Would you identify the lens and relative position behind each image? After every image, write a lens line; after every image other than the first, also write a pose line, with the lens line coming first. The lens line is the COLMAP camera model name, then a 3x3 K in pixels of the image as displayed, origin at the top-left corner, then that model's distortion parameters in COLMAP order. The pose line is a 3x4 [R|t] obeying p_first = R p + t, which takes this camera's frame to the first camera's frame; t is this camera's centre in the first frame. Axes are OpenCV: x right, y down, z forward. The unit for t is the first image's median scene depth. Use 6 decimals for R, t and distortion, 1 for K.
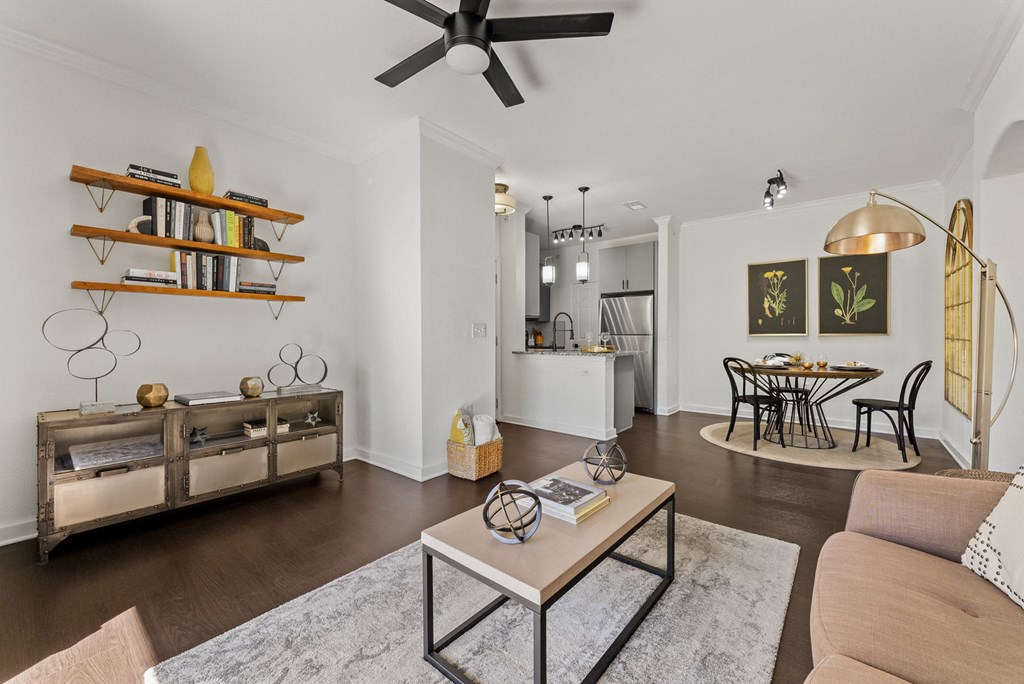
lens RADIAL K [[414.9, 0, 512.4], [0, 414.9, 340.9], [0, 0, 1]] dist [-0.004426, -0.000380]
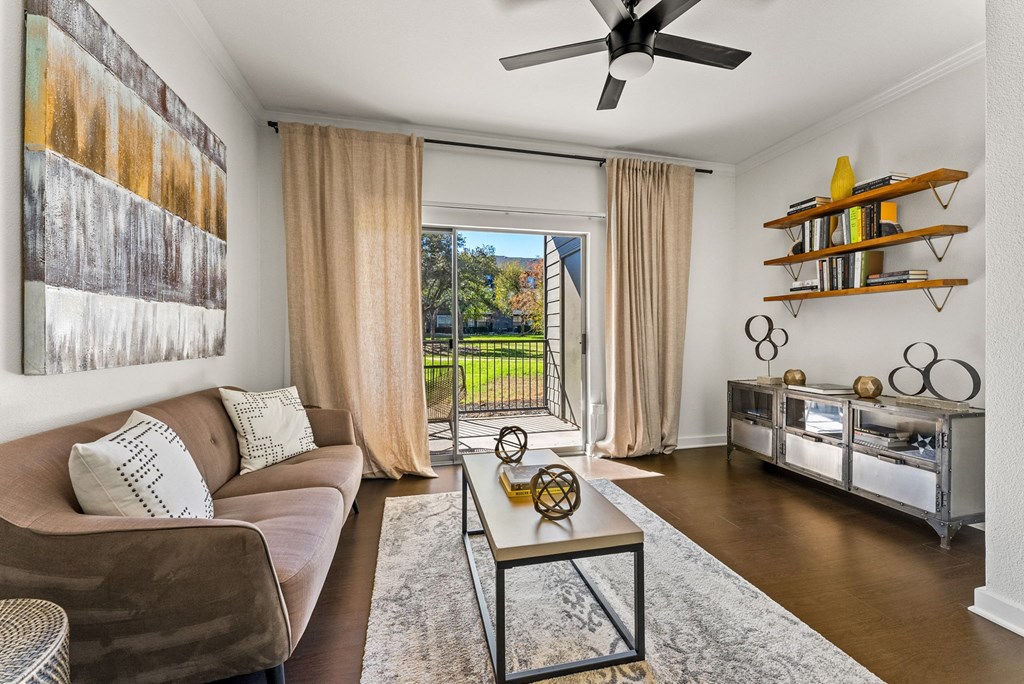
lens RADIAL K [[414.9, 0, 513.8], [0, 414.9, 336.0], [0, 0, 1]] dist [-0.004426, -0.000380]
pose [[-0.591363, 0.003026, -0.806400, 0.630853], [-0.010814, 0.999873, 0.011683, -0.006360], [0.806333, 0.015629, -0.591255, 0.966896]]
